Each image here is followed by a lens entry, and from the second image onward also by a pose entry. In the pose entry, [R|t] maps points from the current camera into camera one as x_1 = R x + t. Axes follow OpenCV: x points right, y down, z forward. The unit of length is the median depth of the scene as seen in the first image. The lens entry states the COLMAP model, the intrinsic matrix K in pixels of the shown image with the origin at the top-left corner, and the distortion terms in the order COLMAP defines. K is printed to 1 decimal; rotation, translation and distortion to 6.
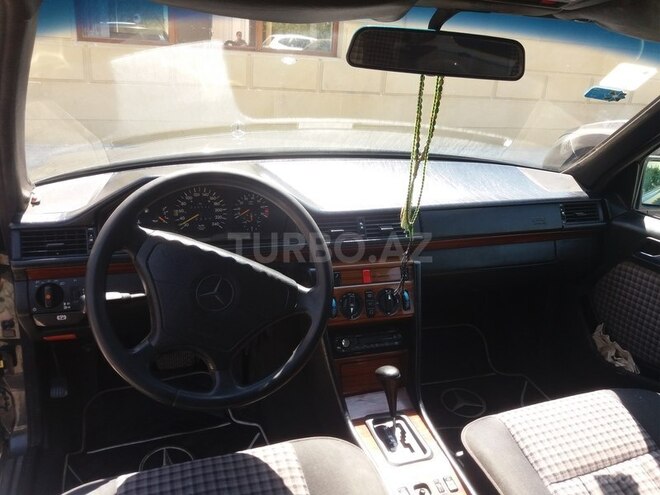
lens RADIAL K [[537.8, 0, 333.0], [0, 537.8, 244.3], [0, 0, 1]] dist [0.056681, -0.102499]
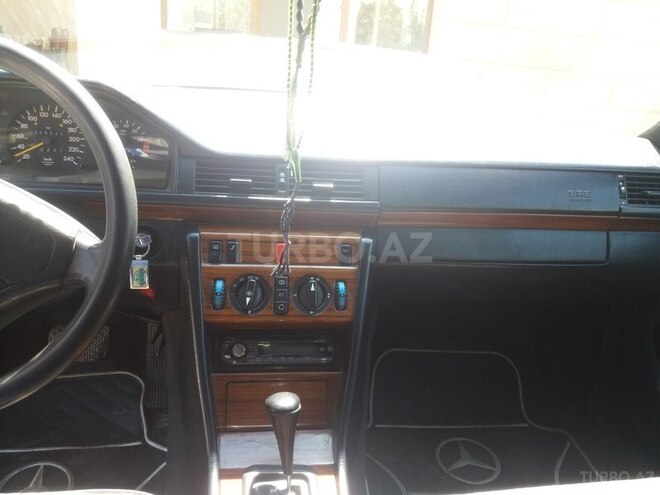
lens RADIAL K [[537.8, 0, 335.2], [0, 537.8, 249.0], [0, 0, 1]] dist [0.056681, -0.102499]
pose [[0.979751, 0.076654, -0.184967, 0.256042], [-0.081478, 0.996501, -0.018612, 0.062903], [0.182893, 0.033306, 0.982568, 0.370232]]
